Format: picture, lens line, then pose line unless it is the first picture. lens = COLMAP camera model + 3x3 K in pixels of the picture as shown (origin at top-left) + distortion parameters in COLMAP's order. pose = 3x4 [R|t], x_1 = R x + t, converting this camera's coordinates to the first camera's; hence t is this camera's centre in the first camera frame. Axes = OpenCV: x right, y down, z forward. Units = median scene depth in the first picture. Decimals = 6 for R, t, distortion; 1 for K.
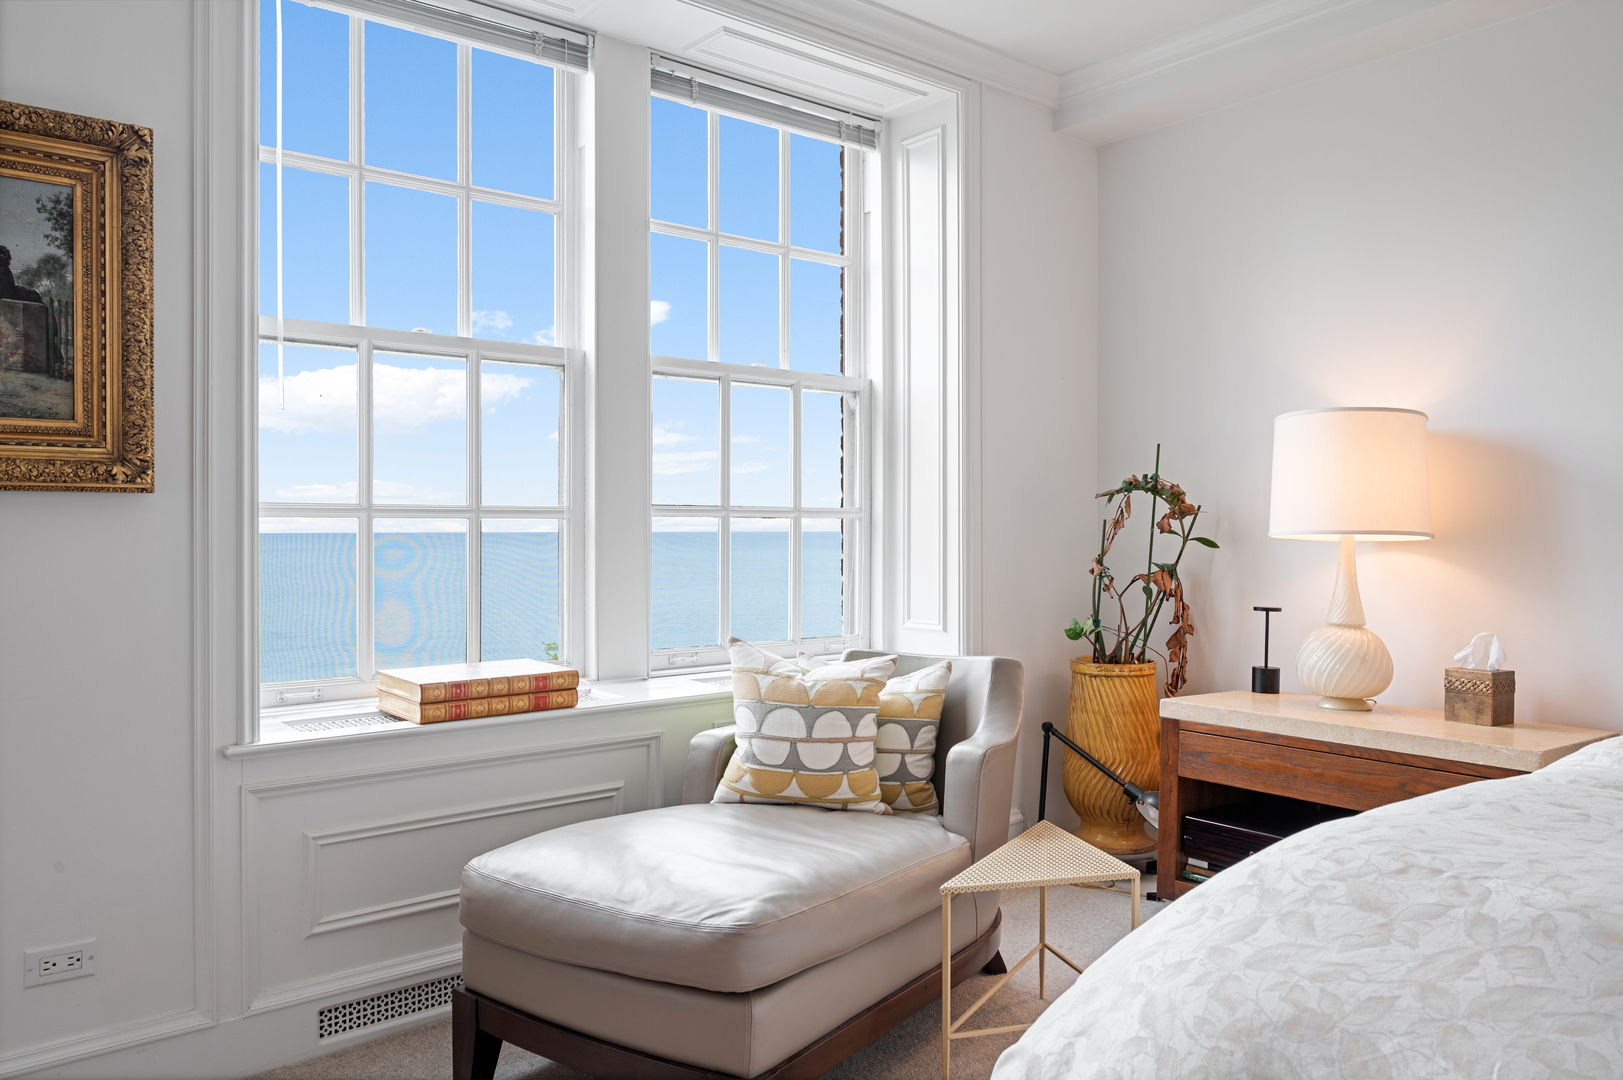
lens RADIAL K [[1453.3, 0, 811.5], [0, 1453.3, 540.0], [0, 0, 1]] dist [0.009674, 0.006892]
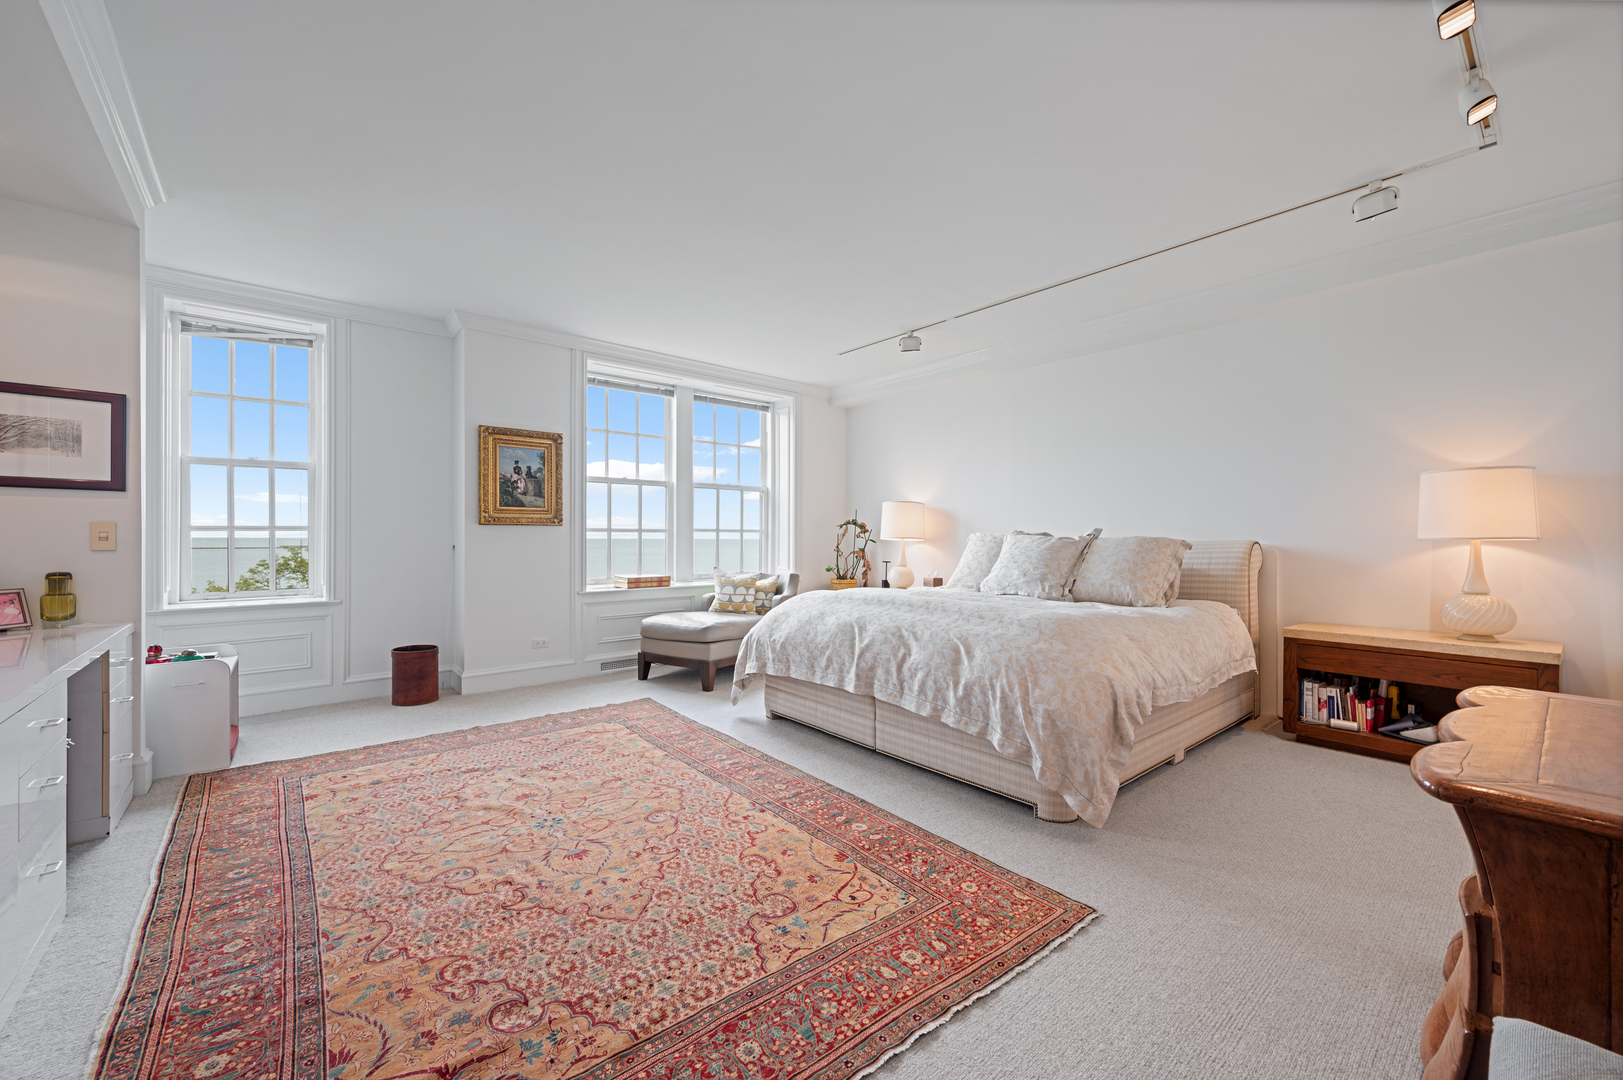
lens RADIAL K [[640.6, 0, 811.5], [0, 640.6, 540.0], [0, 0, 1]] dist [0.001198, 0.000138]
pose [[0.998119, 0.006842, 0.060926, 0.084996], [-0.006821, 0.999977, -0.000557, 0.001114], [-0.060929, 0.000141, 0.998142, -0.567282]]
